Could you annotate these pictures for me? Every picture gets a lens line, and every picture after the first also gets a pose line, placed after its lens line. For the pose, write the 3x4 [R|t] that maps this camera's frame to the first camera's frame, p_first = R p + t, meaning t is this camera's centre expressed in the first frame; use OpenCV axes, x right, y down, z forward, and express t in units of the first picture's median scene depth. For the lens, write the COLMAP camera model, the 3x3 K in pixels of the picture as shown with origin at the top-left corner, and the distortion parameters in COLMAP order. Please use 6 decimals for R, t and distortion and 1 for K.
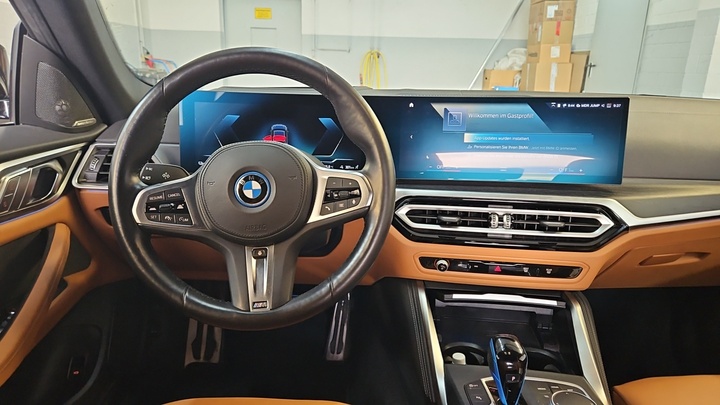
lens RADIAL K [[465.9, 0, 360.0], [0, 465.9, 202.5], [0, 0, 1]] dist [0.000175, -0.004946]
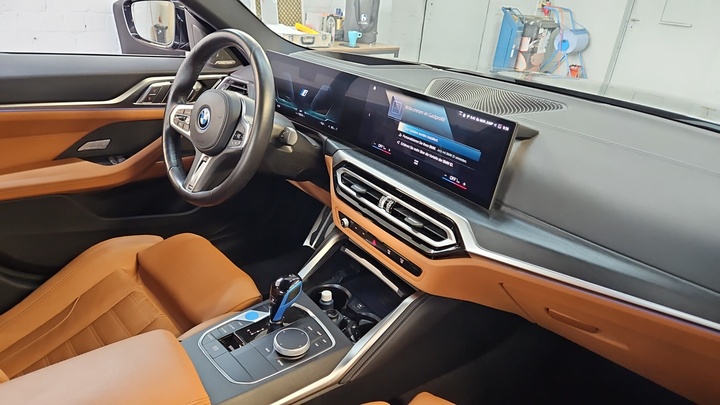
lens RADIAL K [[465.9, 0, 360.0], [0, 465.9, 202.5], [0, 0, 1]] dist [0.000175, -0.004946]
pose [[0.687553, 0.339192, -0.642043, 0.968988], [-0.270816, 0.940181, 0.206687, -0.176791], [0.673743, 0.031768, 0.738282, 0.118848]]
